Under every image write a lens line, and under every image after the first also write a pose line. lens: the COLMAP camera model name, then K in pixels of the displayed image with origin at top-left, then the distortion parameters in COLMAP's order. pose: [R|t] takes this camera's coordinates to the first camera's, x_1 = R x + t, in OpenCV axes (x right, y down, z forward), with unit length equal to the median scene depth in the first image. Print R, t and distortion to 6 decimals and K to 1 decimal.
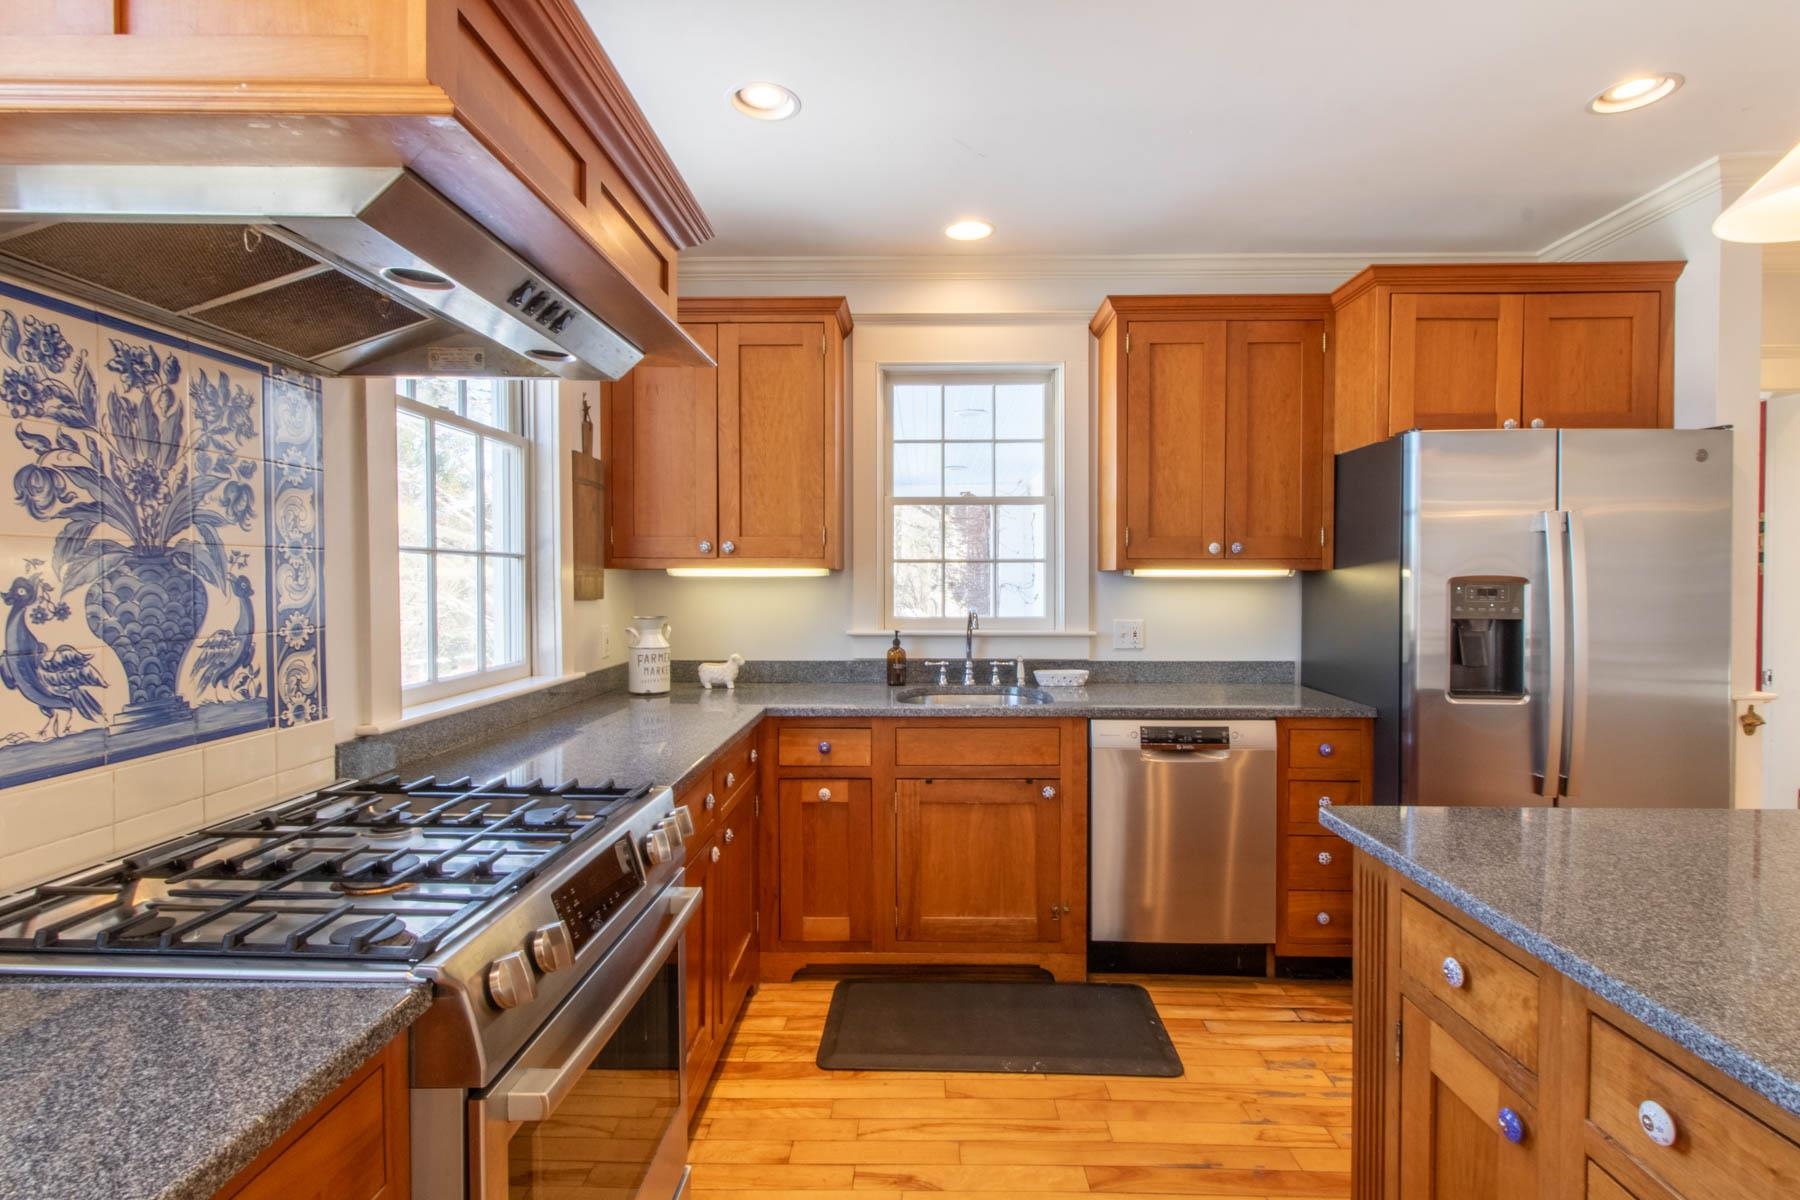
lens RADIAL K [[869.2, 0, 900.0], [0, 869.2, 600.0], [0, 0, 1]] dist [0.000906, 0.000007]
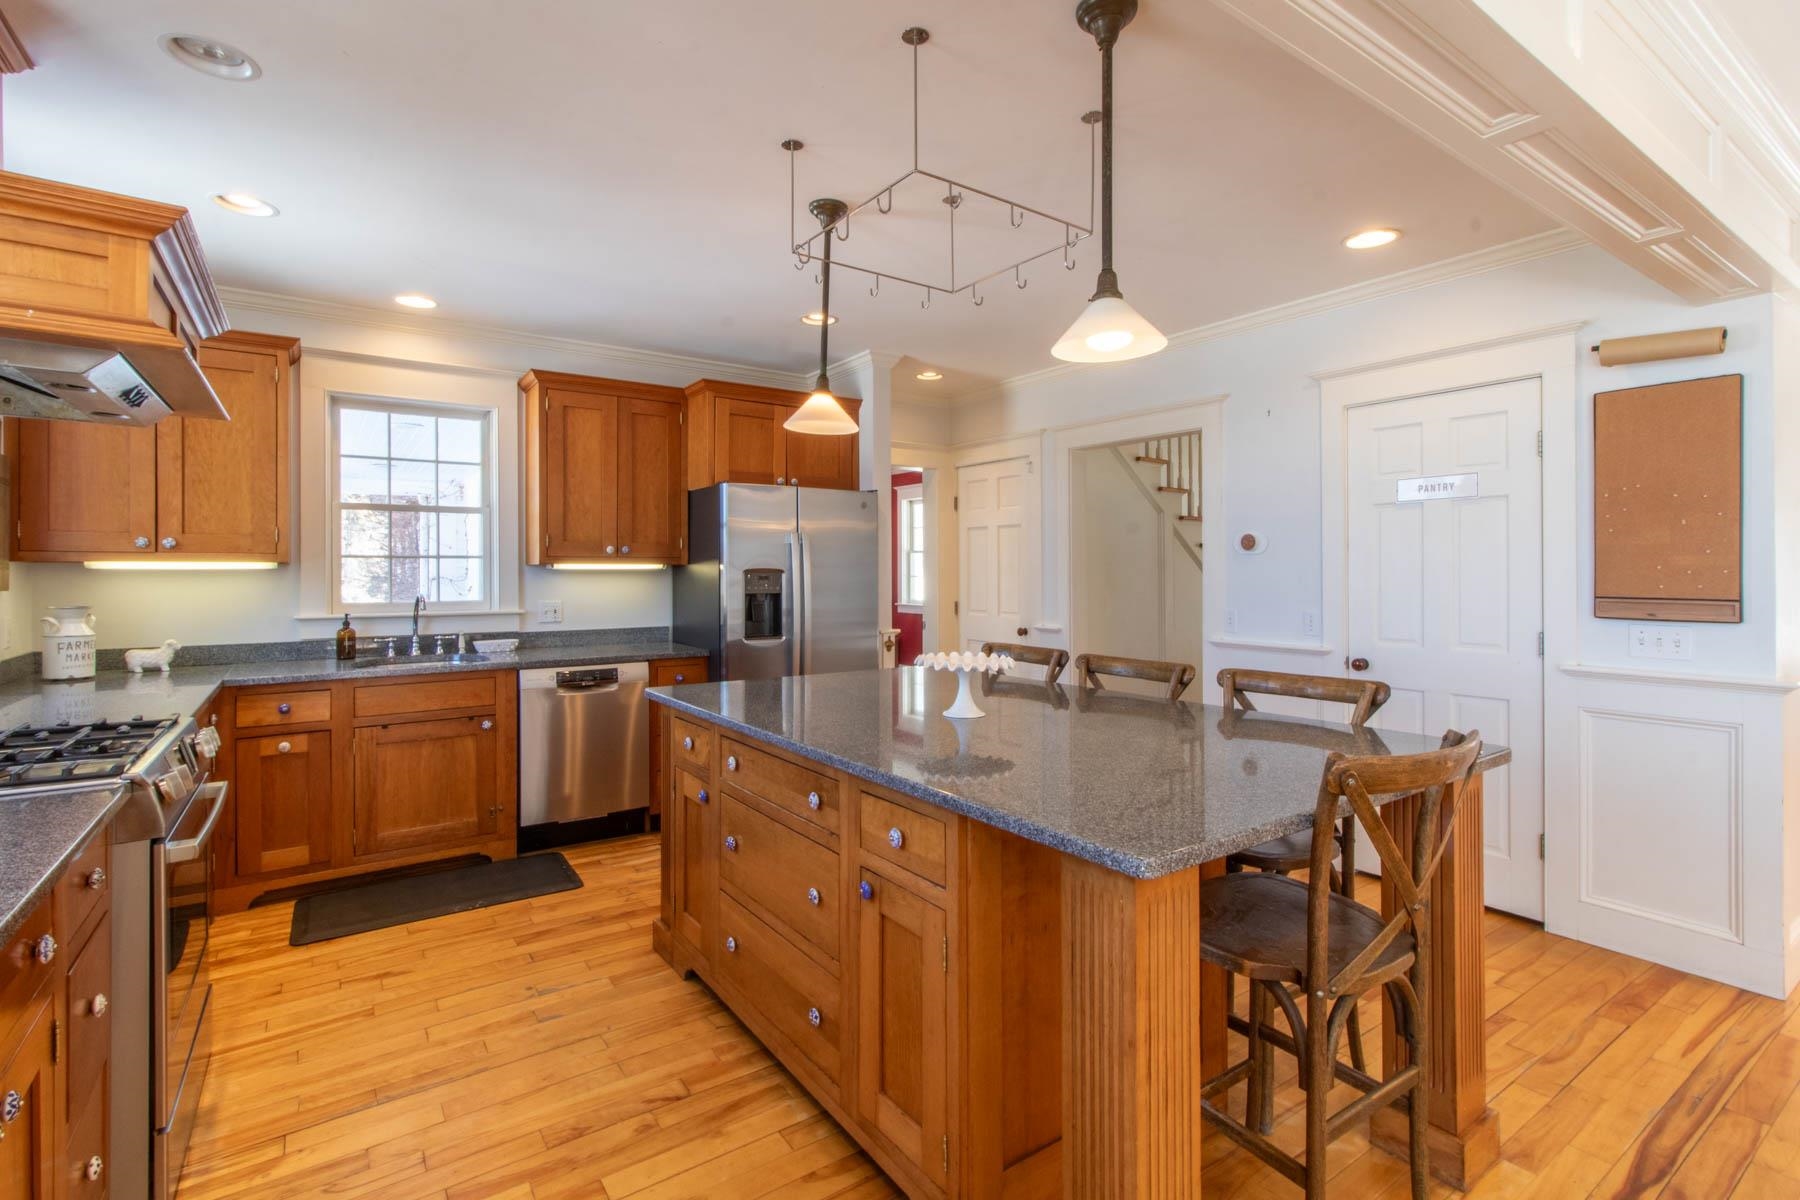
lens RADIAL K [[845.4, 0, 909.8], [0, 845.4, 566.2], [0, 0, 1]] dist [0.002900, 0.000251]
pose [[0.802315, 0.002176, 0.596897, -0.088033], [0.017310, 0.999488, -0.026912, 0.016008], [-0.596650, 0.031924, 0.801866, -0.463227]]
